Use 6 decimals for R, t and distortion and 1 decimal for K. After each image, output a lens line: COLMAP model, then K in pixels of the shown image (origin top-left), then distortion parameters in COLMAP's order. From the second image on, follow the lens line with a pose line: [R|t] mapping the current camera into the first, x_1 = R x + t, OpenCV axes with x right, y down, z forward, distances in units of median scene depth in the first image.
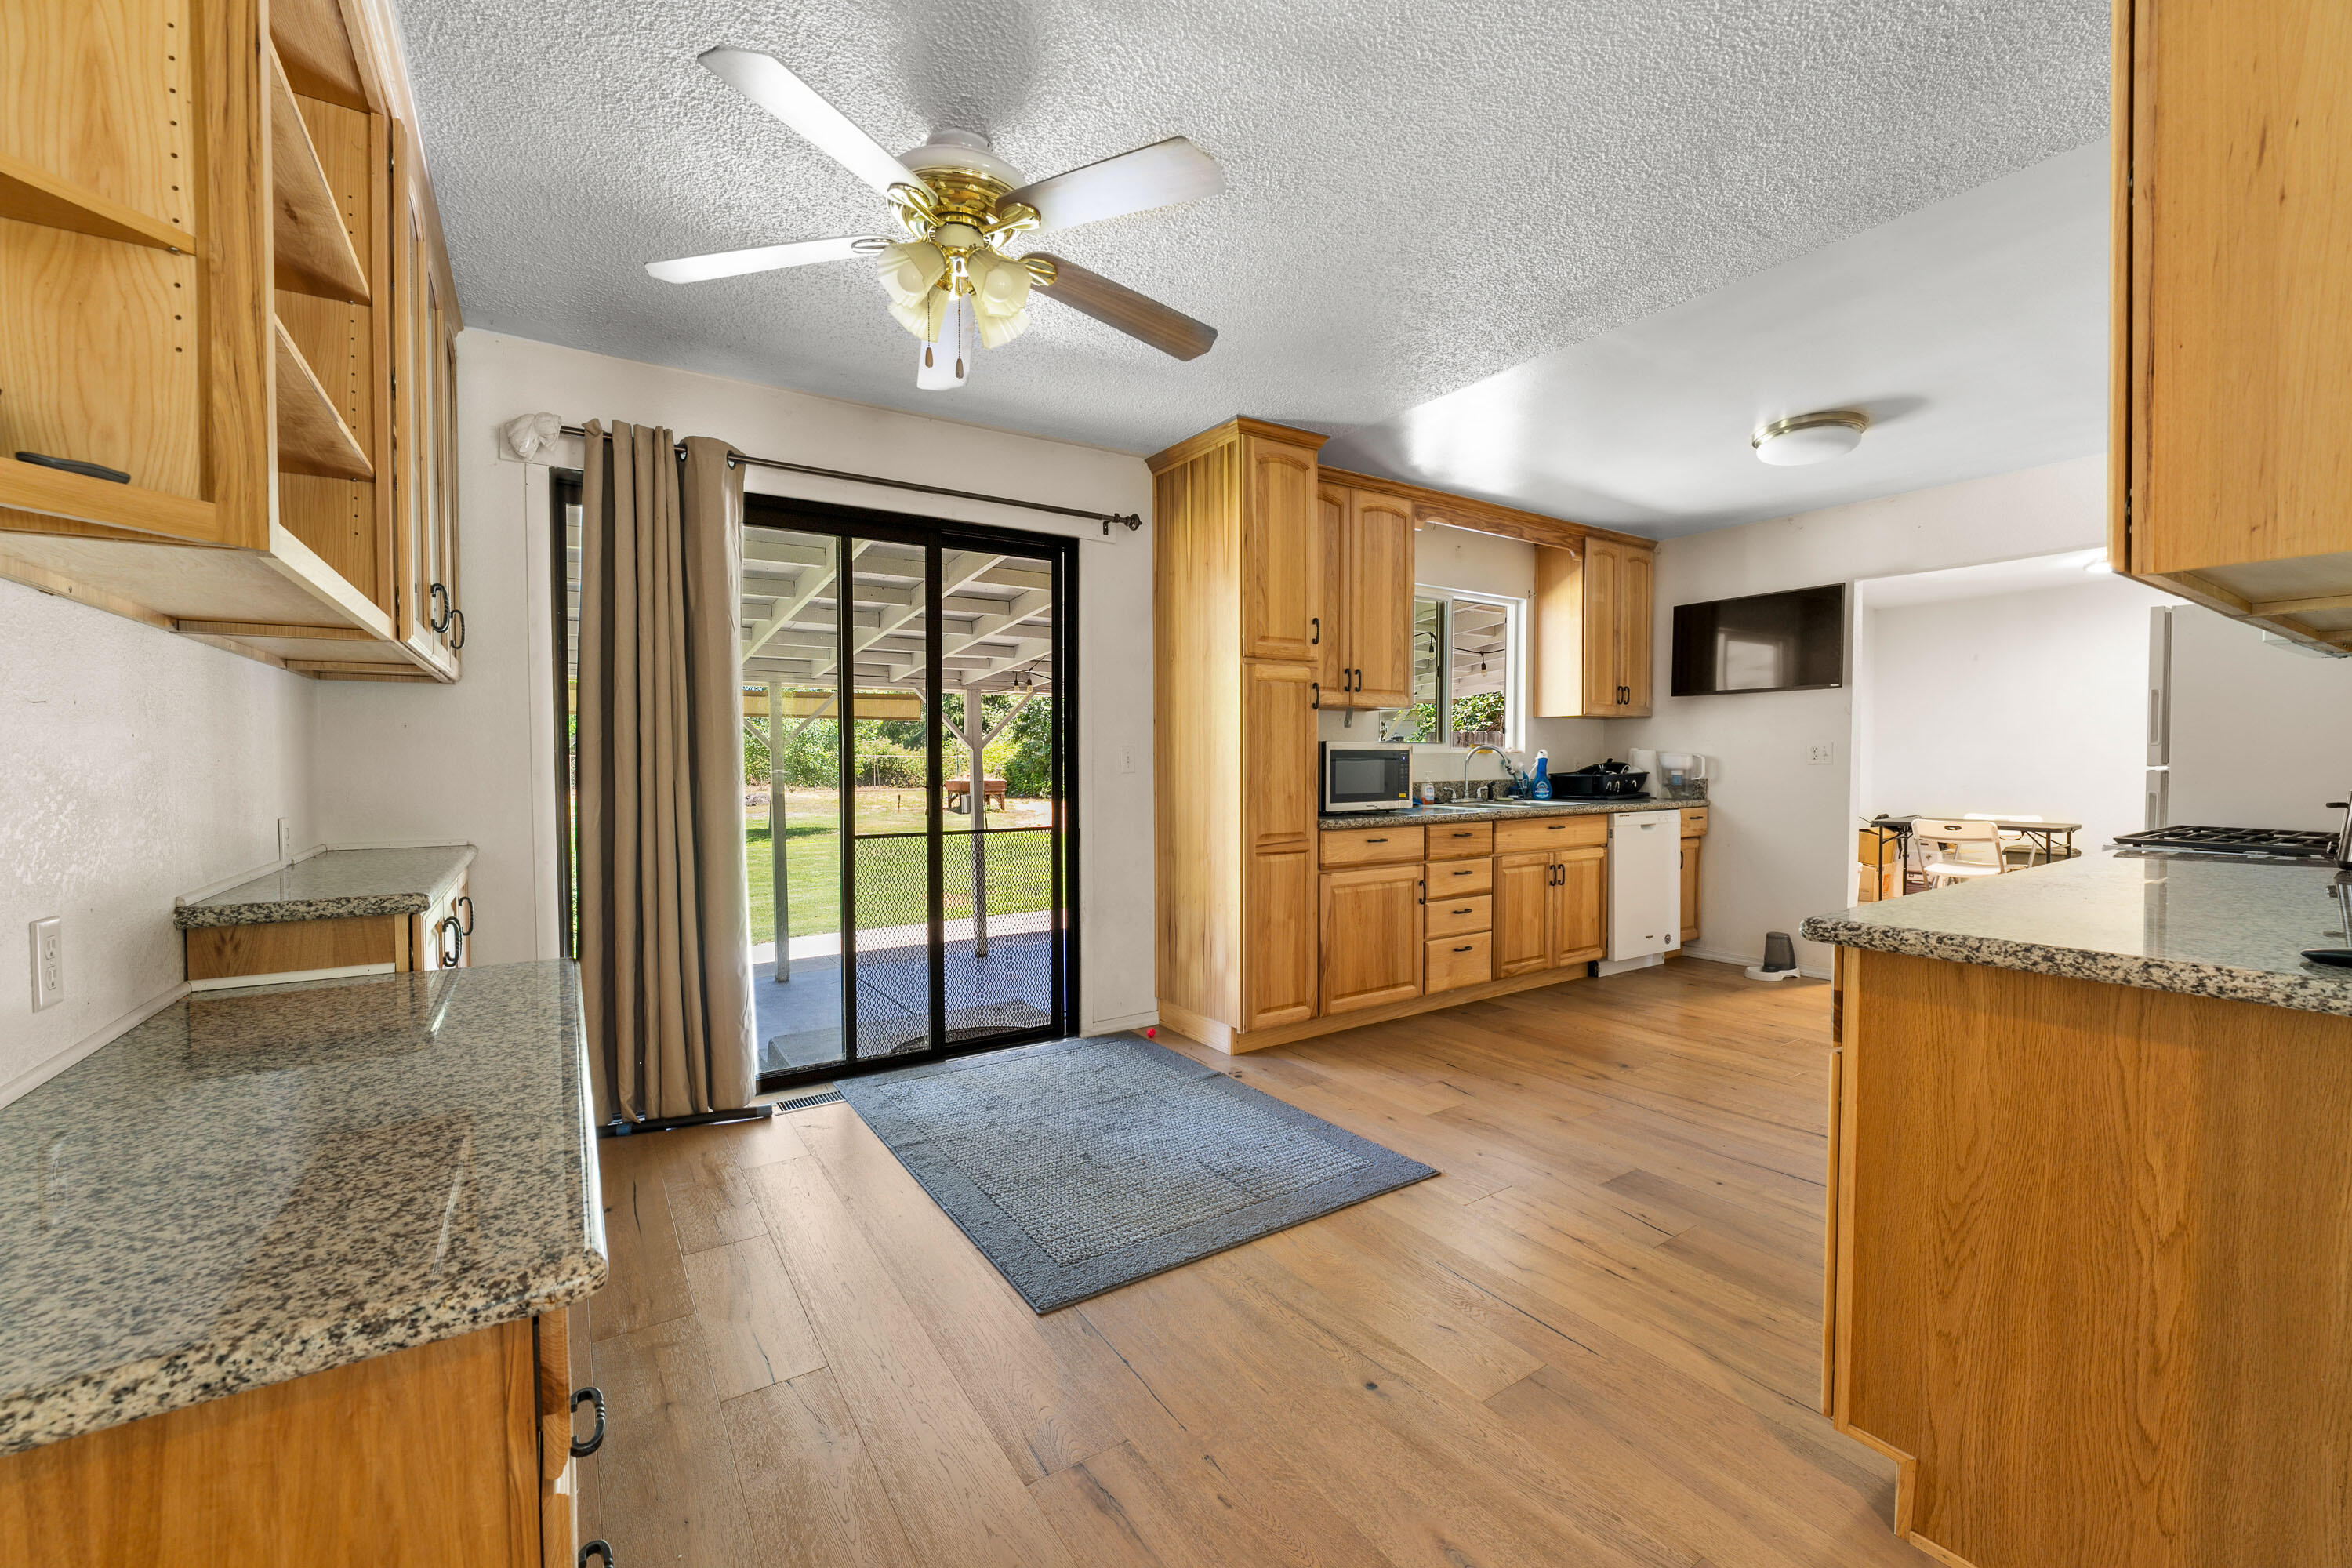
lens RADIAL K [[947.0, 0, 1167.7], [0, 947.0, 783.7], [0, 0, 1]] dist [-0.020418, 0.000275]
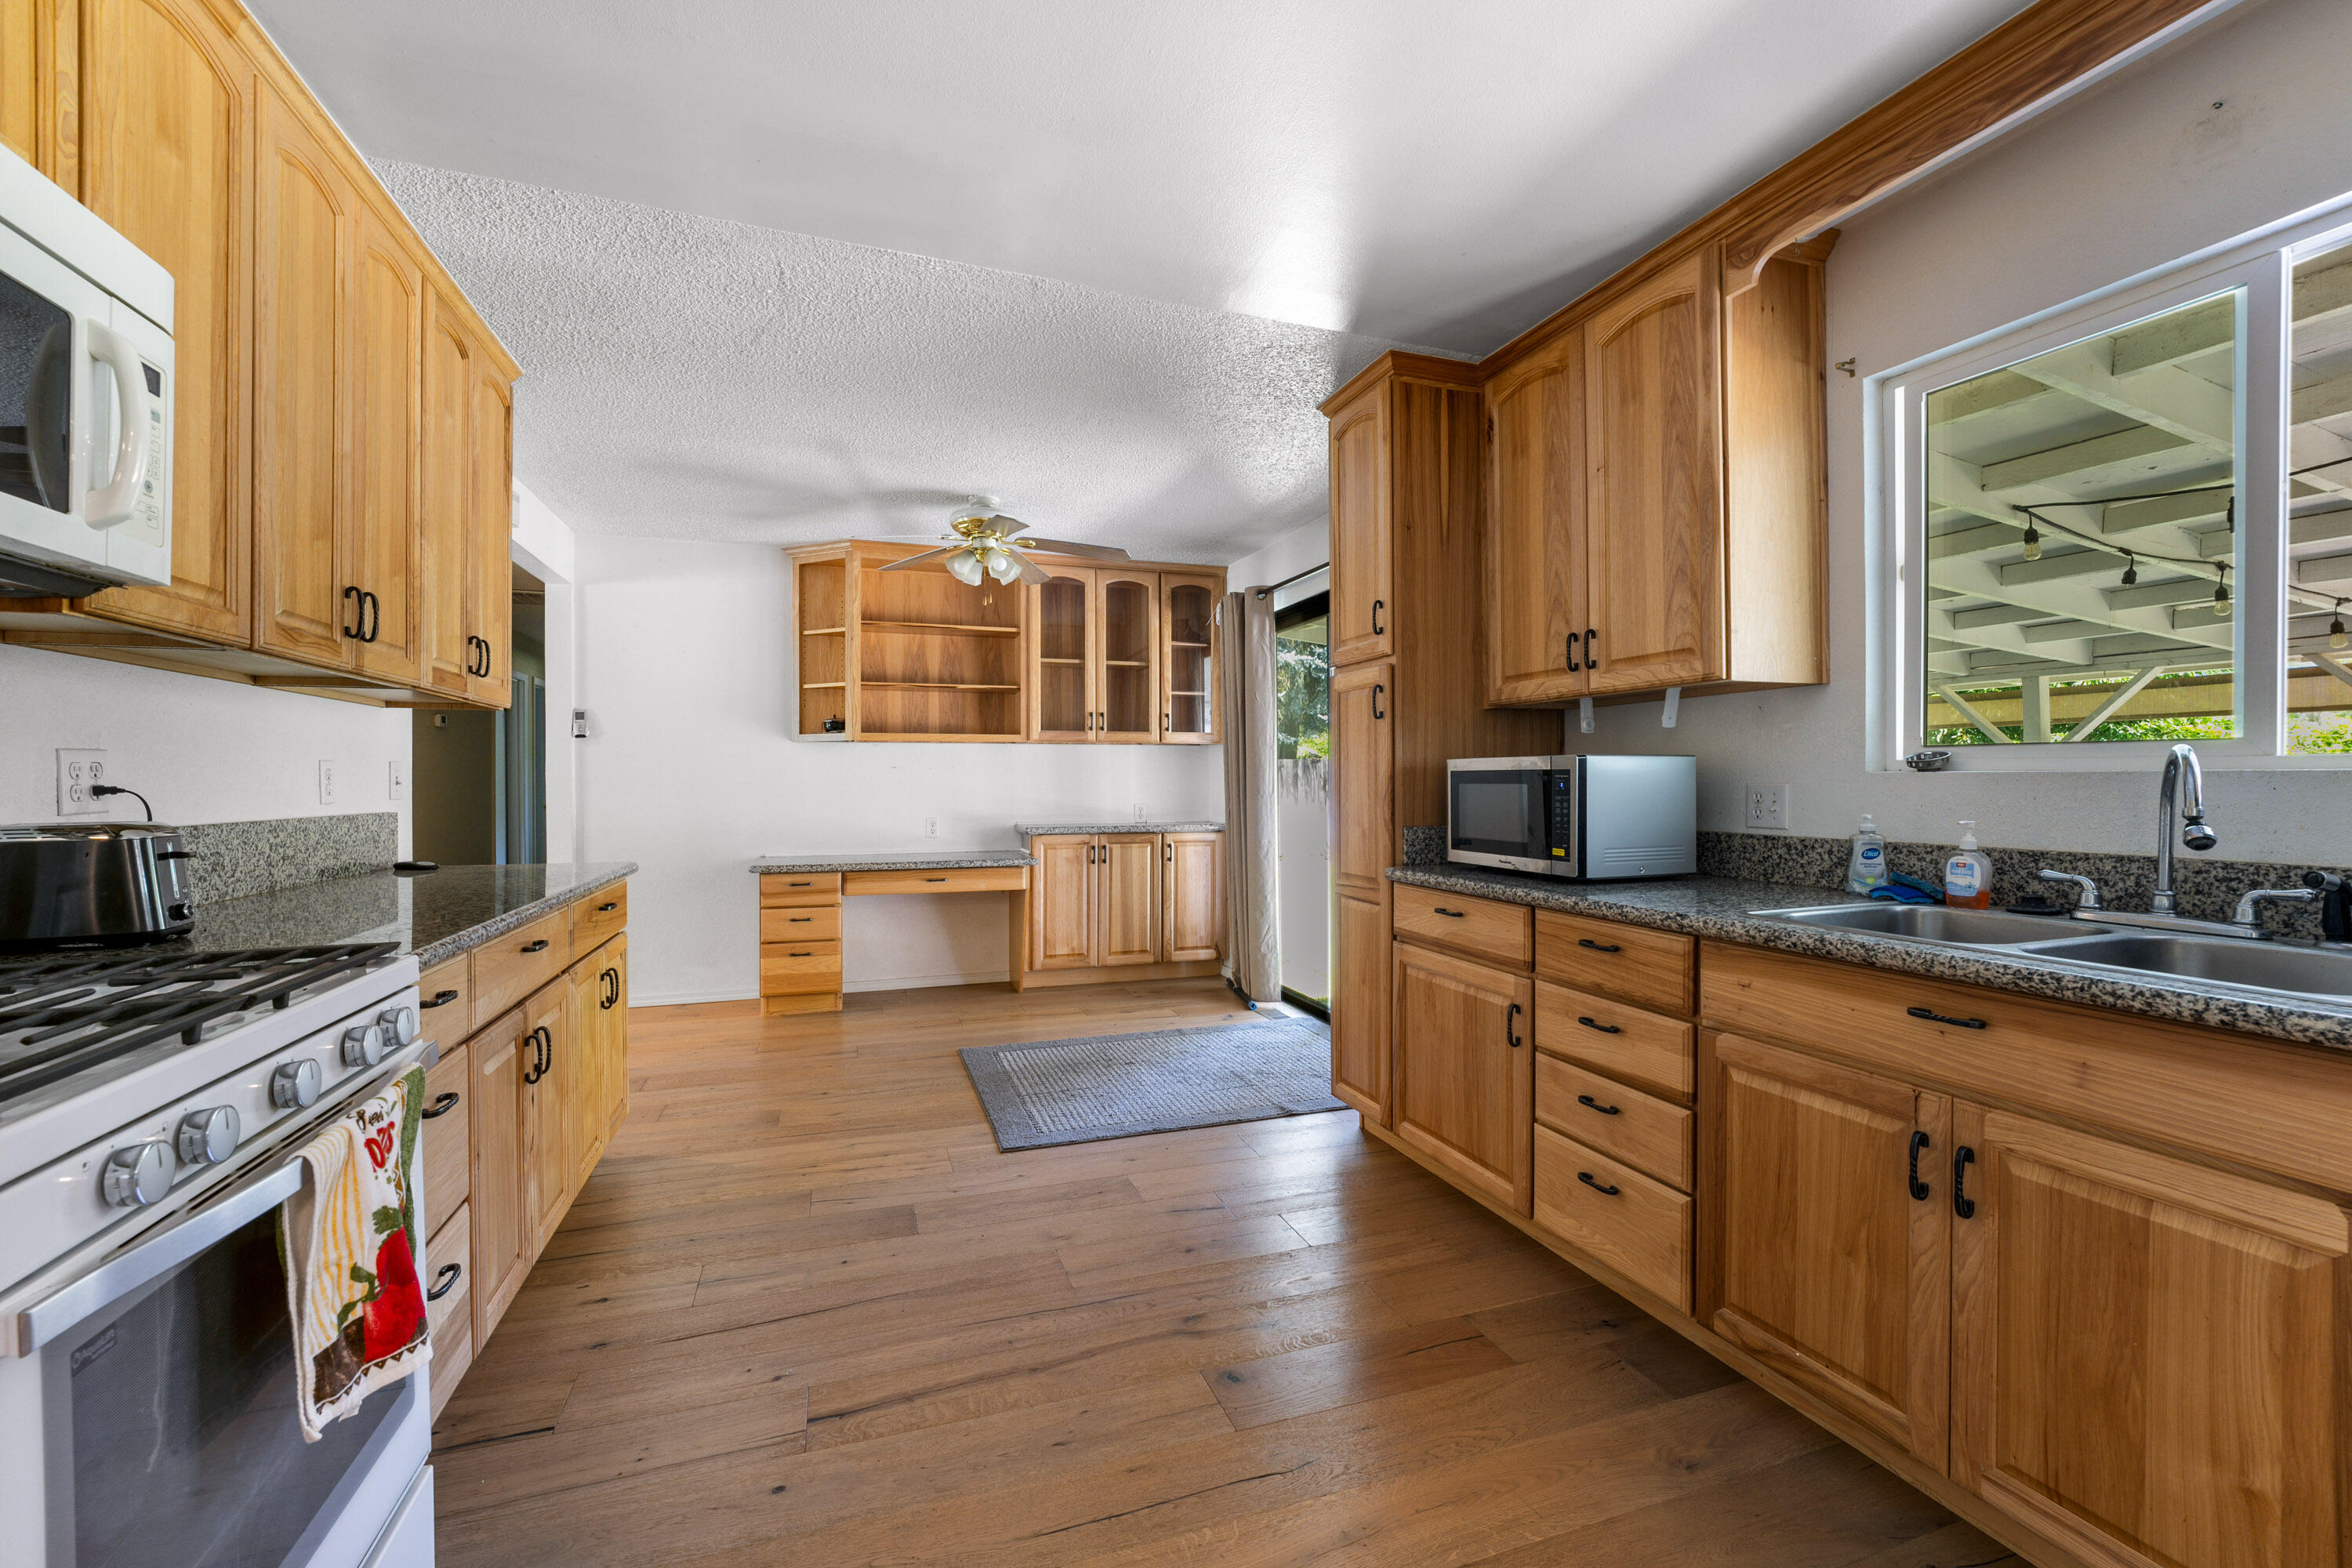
lens RADIAL K [[947.0, 0, 1167.7], [0, 947.0, 783.7], [0, 0, 1]] dist [-0.020418, 0.000275]
pose [[-0.236327, 0.007394, -0.971646, 0.877651], [-0.022326, 0.999666, 0.013038, -0.030859], [0.971417, 0.024774, -0.236083, 0.951407]]
